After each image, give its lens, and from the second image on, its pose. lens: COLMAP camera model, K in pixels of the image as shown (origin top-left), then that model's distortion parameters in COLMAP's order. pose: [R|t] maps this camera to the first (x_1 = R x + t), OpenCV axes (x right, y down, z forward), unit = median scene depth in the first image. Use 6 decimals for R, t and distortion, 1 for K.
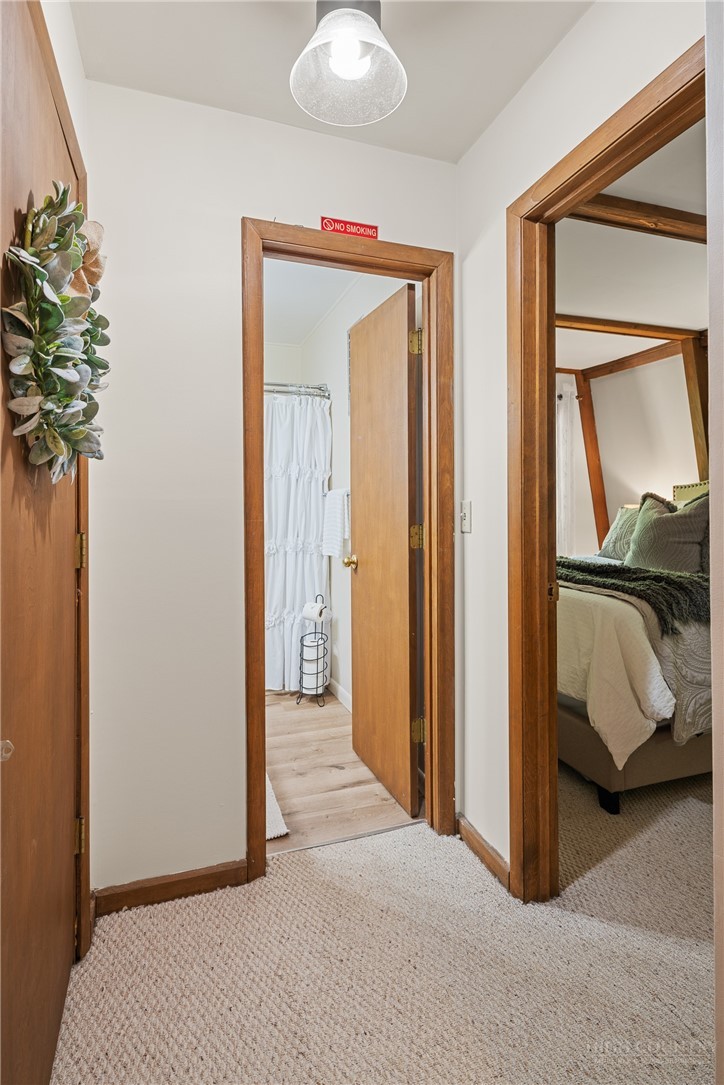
lens RADIAL K [[540.6, 0, 335.1], [0, 540.6, 500.5], [0, 0, 1]] dist [0.002140, -0.001329]
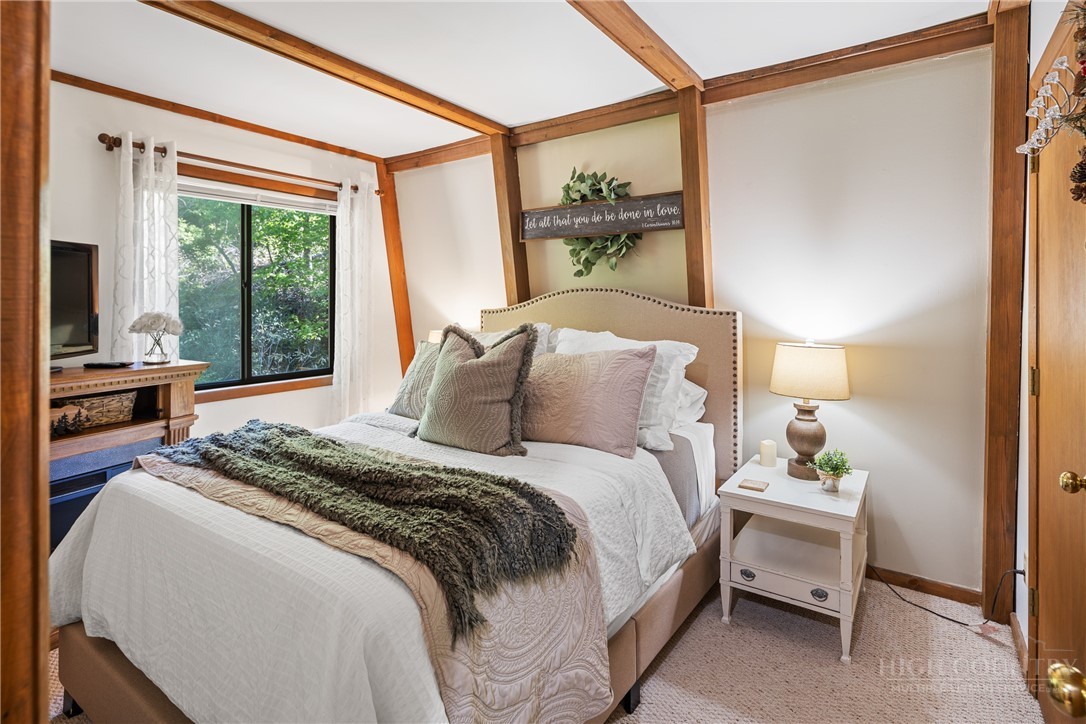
lens RADIAL K [[541.1, 0, 535.3], [0, 541.1, 307.0], [0, 0, 1]] dist [0.002140, -0.001329]
pose [[0.794347, 0.004659, 0.607446, 0.226081], [-0.008929, 0.999952, 0.004007, -0.044104], [-0.607398, -0.008607, 0.794351, 0.351183]]
